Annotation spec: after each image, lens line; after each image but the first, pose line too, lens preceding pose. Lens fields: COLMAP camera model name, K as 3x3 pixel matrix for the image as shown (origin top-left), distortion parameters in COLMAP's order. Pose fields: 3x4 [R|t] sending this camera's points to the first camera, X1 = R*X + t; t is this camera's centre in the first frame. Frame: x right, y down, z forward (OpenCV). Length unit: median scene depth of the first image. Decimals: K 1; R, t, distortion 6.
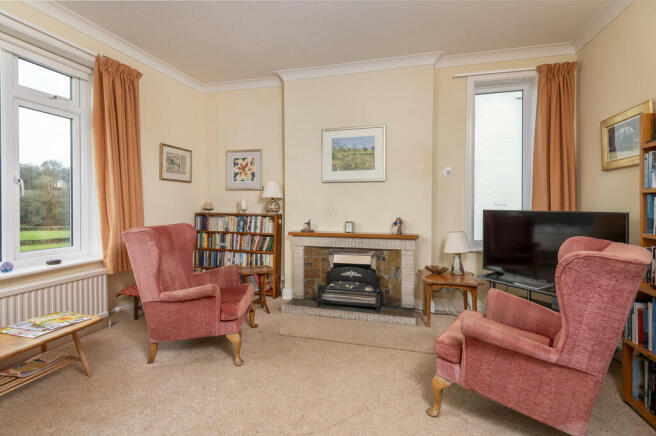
lens RADIAL K [[292.9, 0, 327.2], [0, 292.9, 204.9], [0, 0, 1]] dist [0.000303, -0.000257]
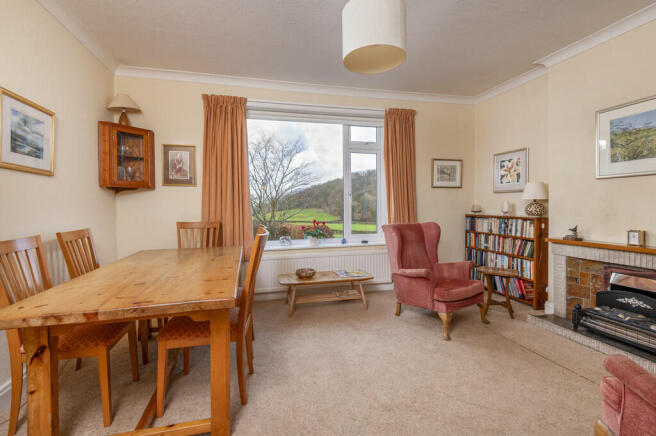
lens RADIAL K [[292.9, 0, 327.2], [0, 292.9, 204.9], [0, 0, 1]] dist [0.000303, -0.000257]
pose [[0.499663, -0.009182, -0.866171, 0.282874], [0.004030, 0.999958, -0.008276, -0.002677], [0.866211, 0.000644, 0.499679, -0.020124]]
